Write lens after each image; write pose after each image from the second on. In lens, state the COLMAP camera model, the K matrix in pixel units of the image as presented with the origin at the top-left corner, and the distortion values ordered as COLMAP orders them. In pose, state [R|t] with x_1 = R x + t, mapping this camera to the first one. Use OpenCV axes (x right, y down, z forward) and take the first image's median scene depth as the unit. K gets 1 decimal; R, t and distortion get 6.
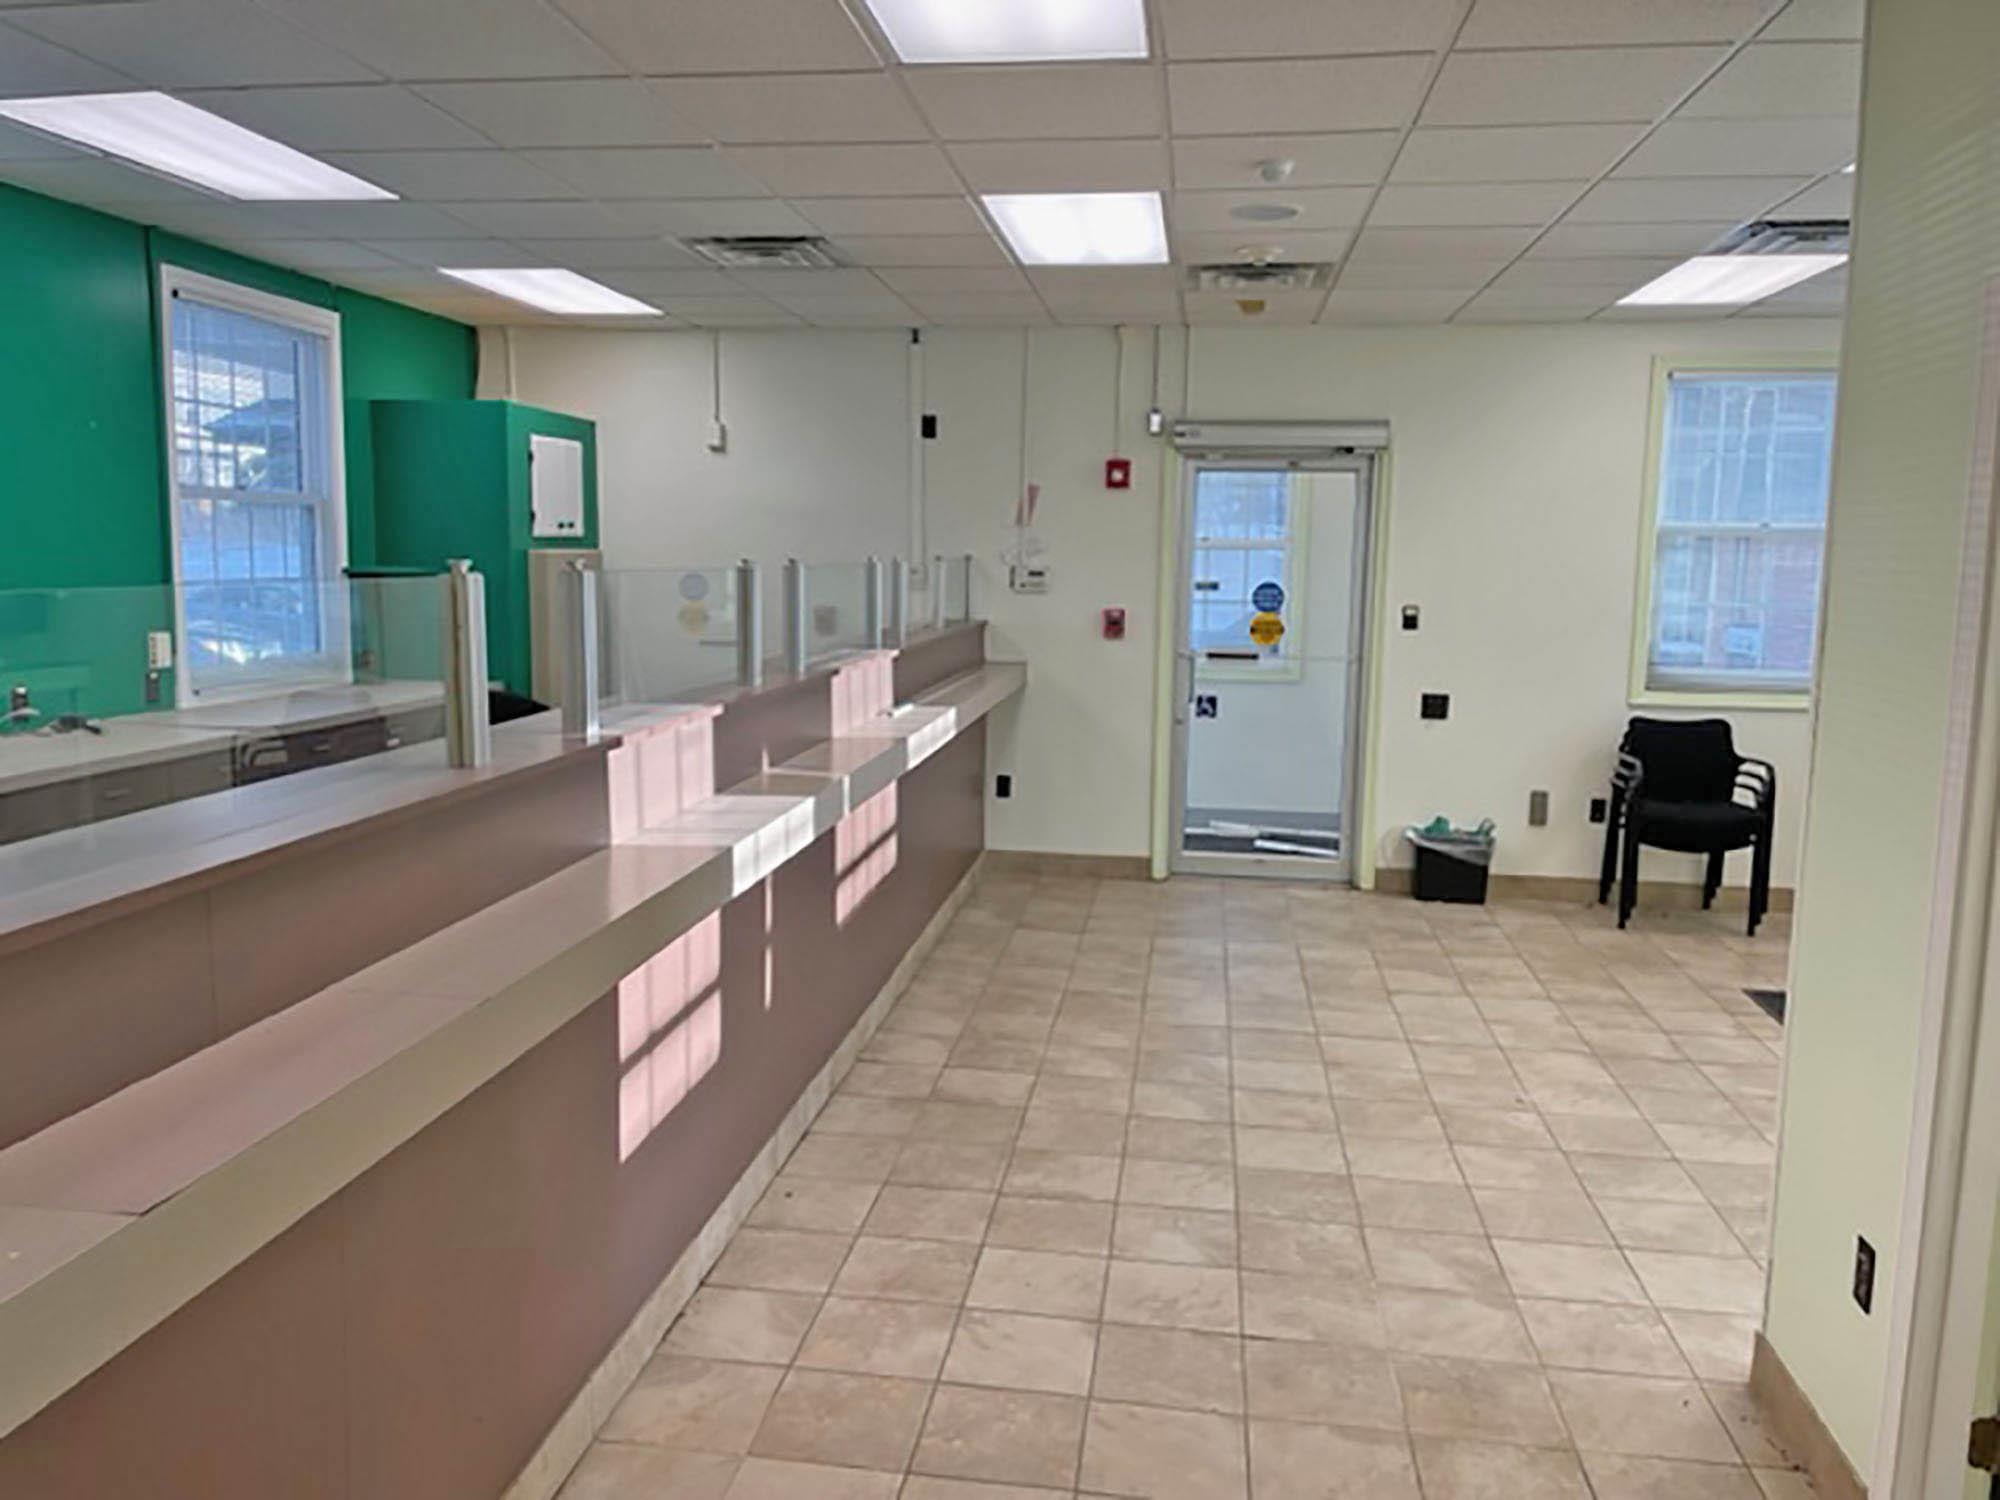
lens RADIAL K [[1499.7, 0, 982.1], [0, 1499.7, 738.4], [0, 0, 1]] dist [0.050295, -0.082915]
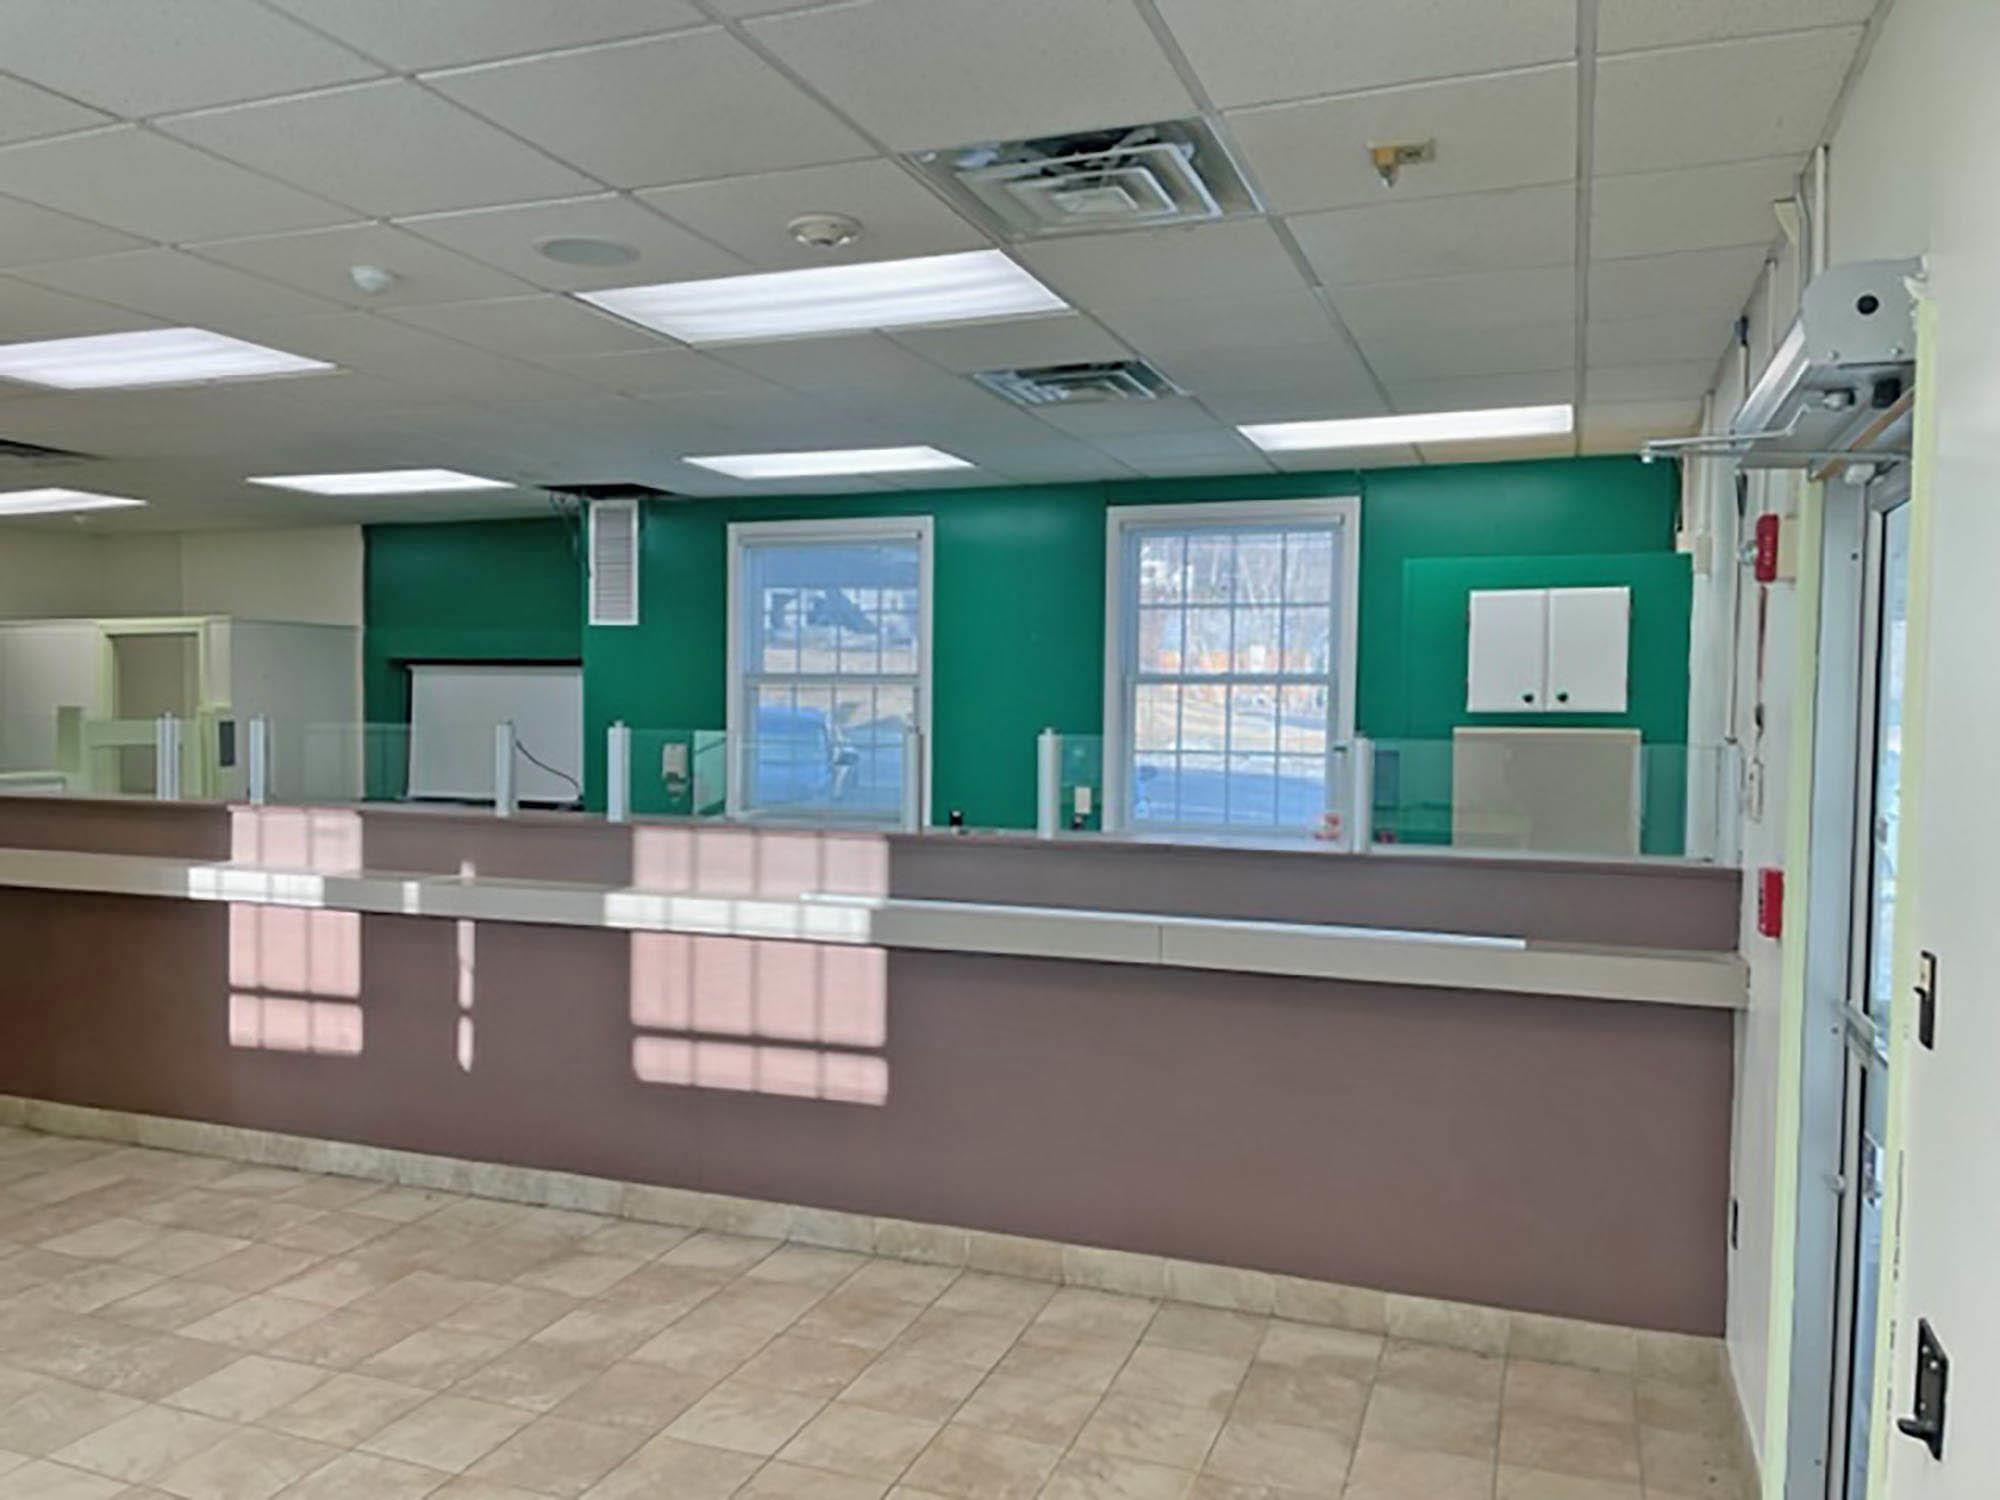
lens RADIAL K [[1499.7, 0, 1003.1], [0, 1499.7, 759.9], [0, 0, 1]] dist [0.050295, -0.082915]
pose [[-0.190119, 0.026771, -0.981396, 0.732330], [-0.141984, 0.988369, 0.054467, -0.151336], [0.971440, 0.149698, -0.184107, 1.149242]]
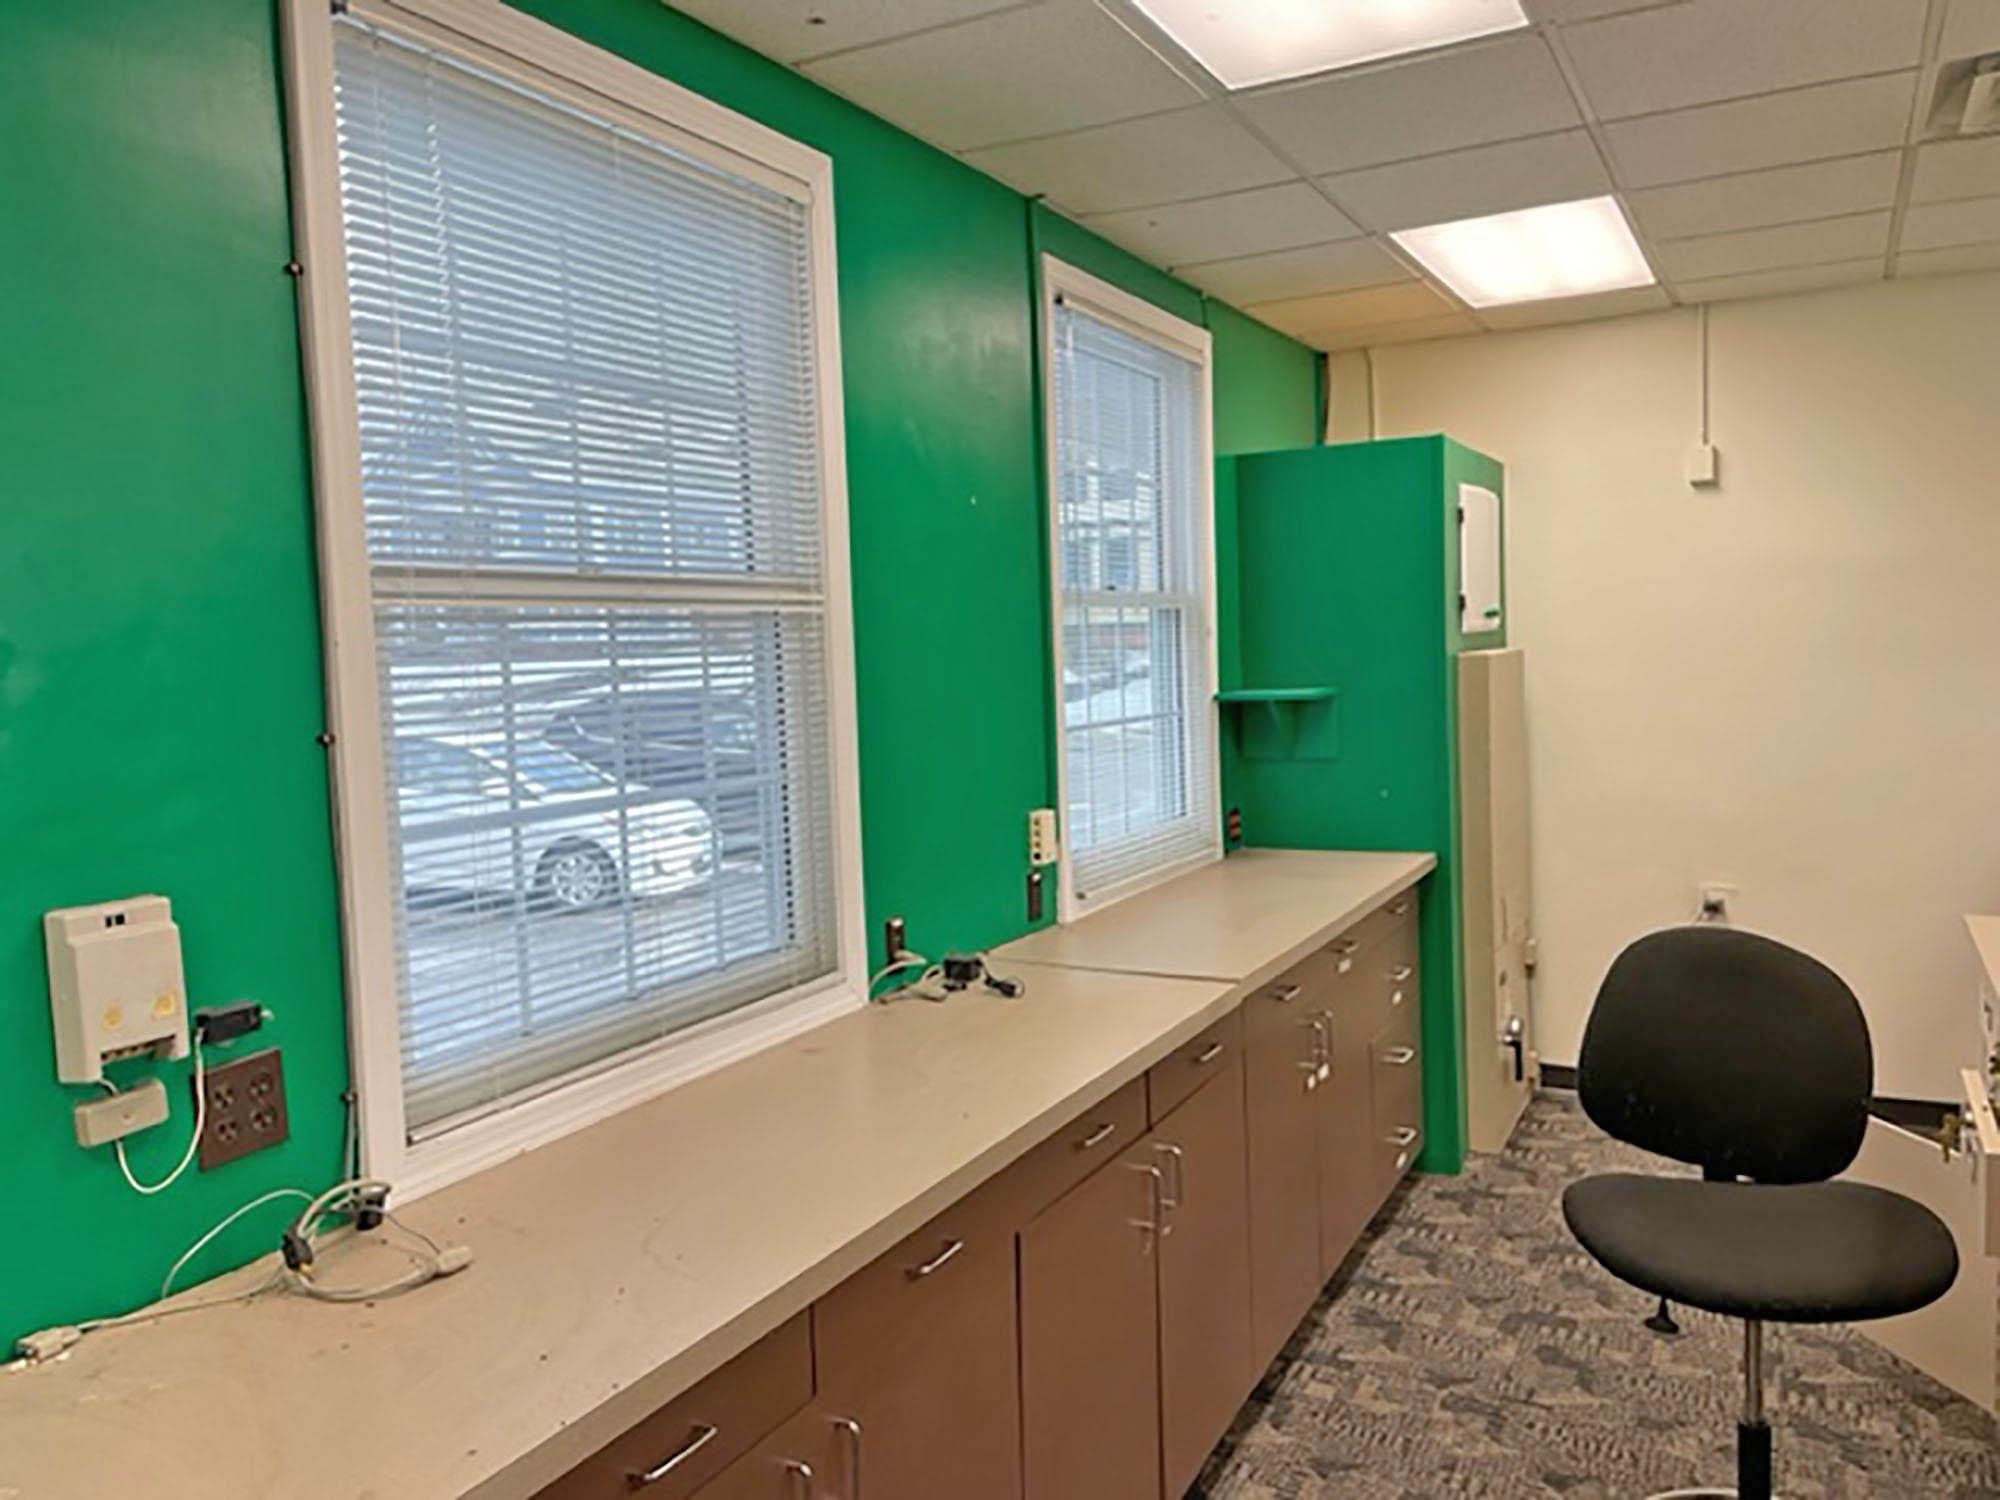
lens RADIAL K [[1499.7, 0, 988.8], [0, 1499.7, 747.5], [0, 0, 1]] dist [0.050295, -0.082915]
pose [[0.943474, -0.031417, -0.329954, -0.345000], [0.014335, 0.998434, -0.054077, -0.061908], [0.331136, 0.046291, 0.942447, 0.369894]]
